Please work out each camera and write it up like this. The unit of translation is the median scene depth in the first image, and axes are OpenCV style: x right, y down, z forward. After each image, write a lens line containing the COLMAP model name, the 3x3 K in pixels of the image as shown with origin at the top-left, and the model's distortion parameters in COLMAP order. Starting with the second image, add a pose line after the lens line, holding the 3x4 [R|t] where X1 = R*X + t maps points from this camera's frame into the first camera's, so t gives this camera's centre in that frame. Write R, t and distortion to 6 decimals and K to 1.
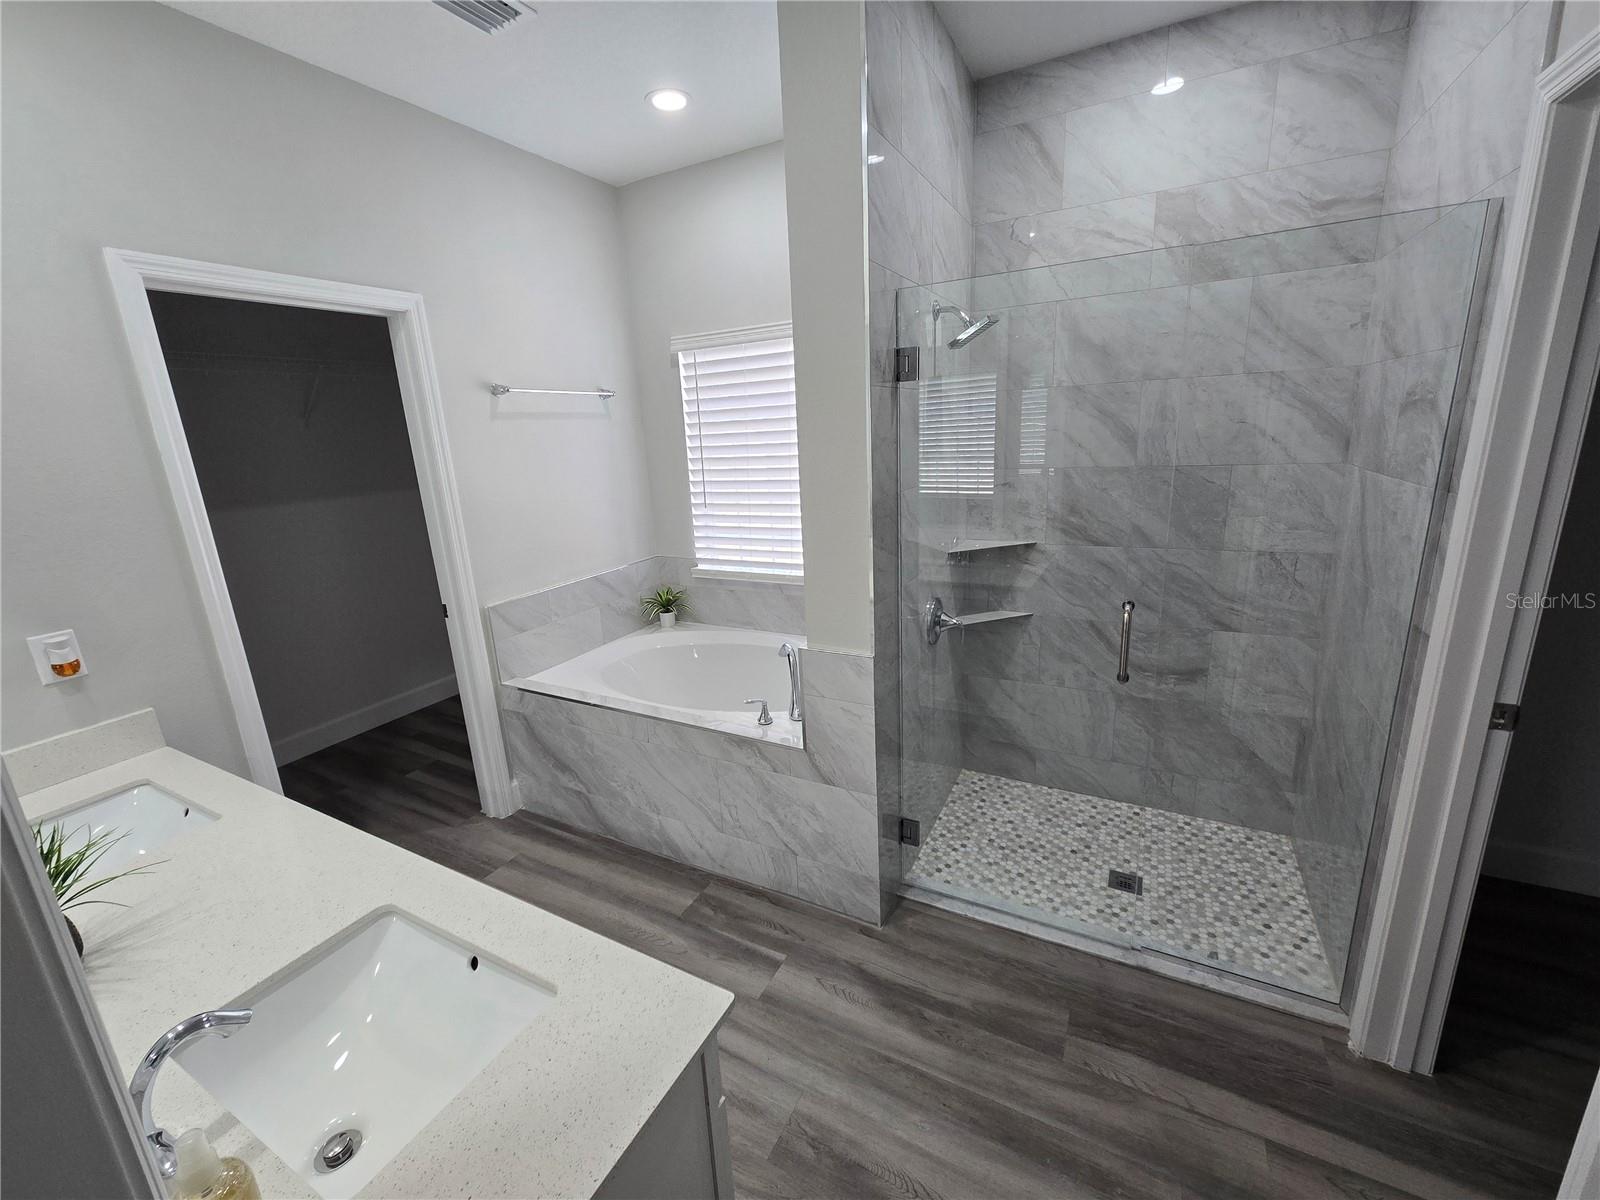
lens RADIAL K [[647.8, 0, 793.9], [0, 647.8, 596.2], [0, 0, 1]] dist [-0.001224, -0.000065]
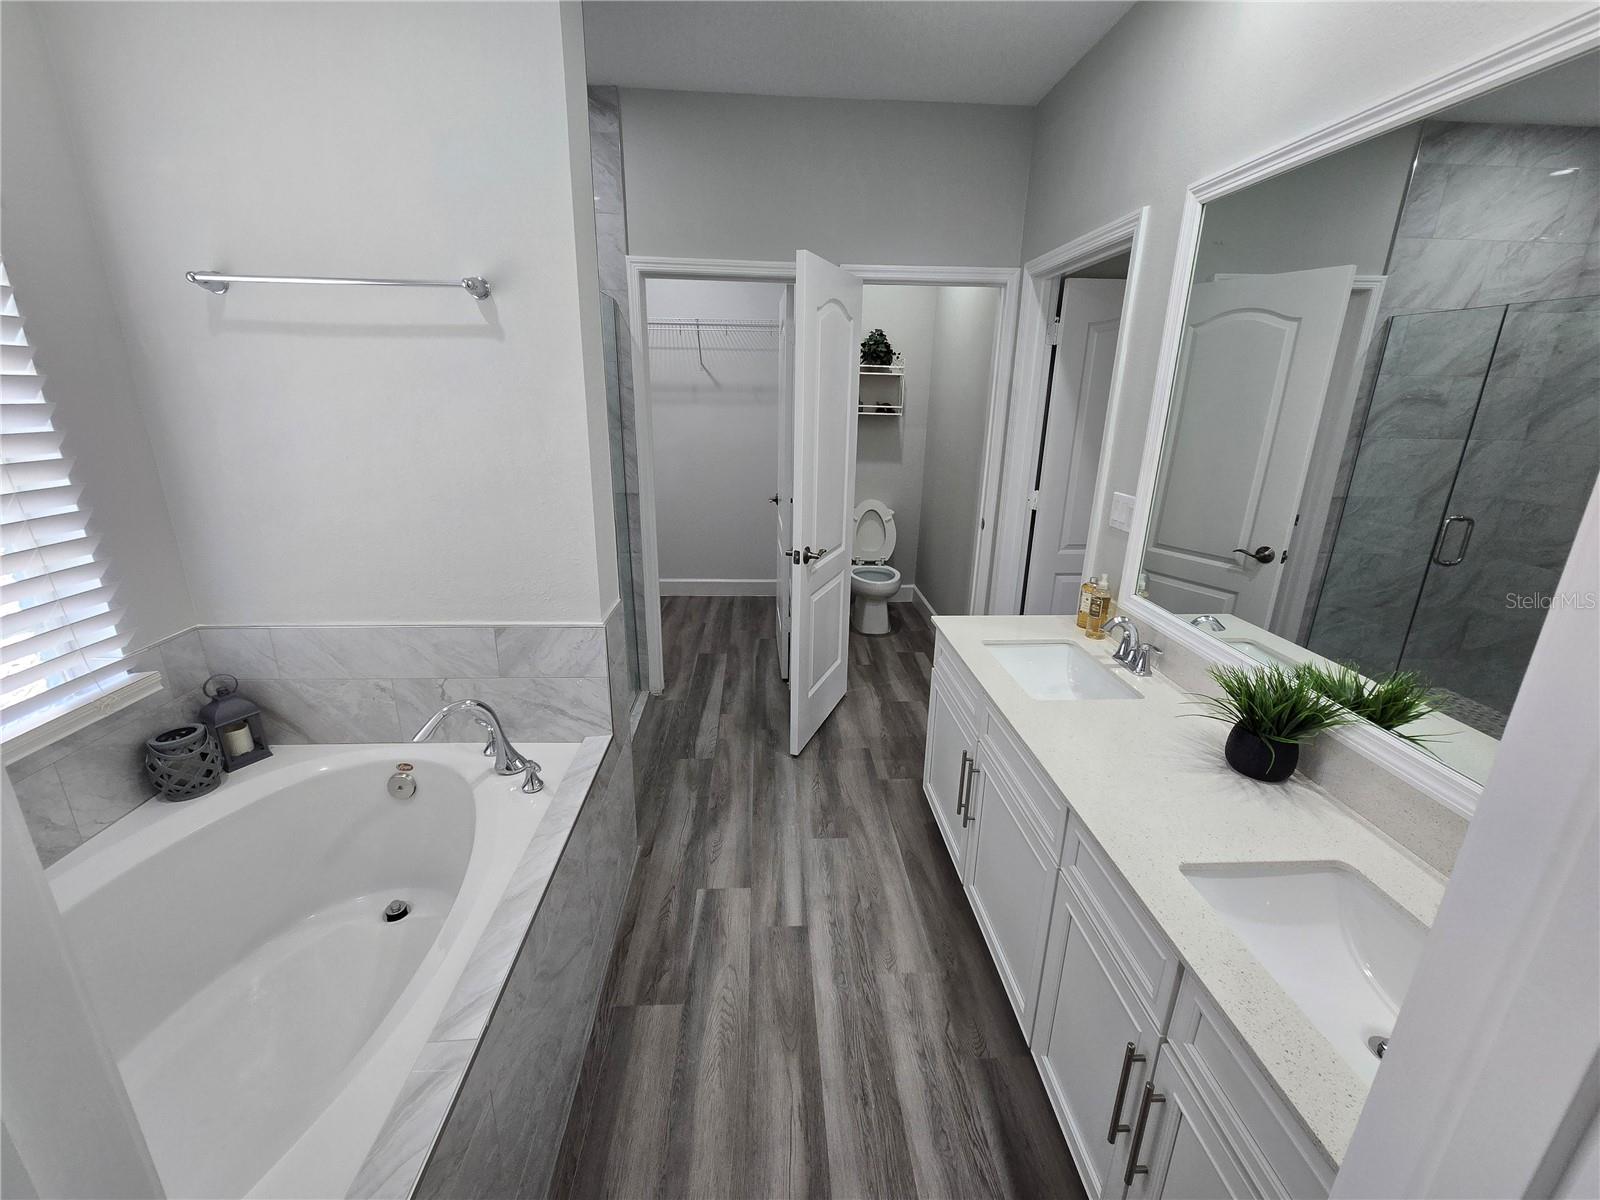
lens RADIAL K [[647.8, 0, 795.7], [0, 647.8, 590.6], [0, 0, 1]] dist [-0.001224, -0.000065]
pose [[-0.513829, -0.209319, 0.831965, -0.949476], [0.227825, 0.901662, 0.367561, -0.259631], [-0.827089, 0.378406, -0.415612, 1.220324]]
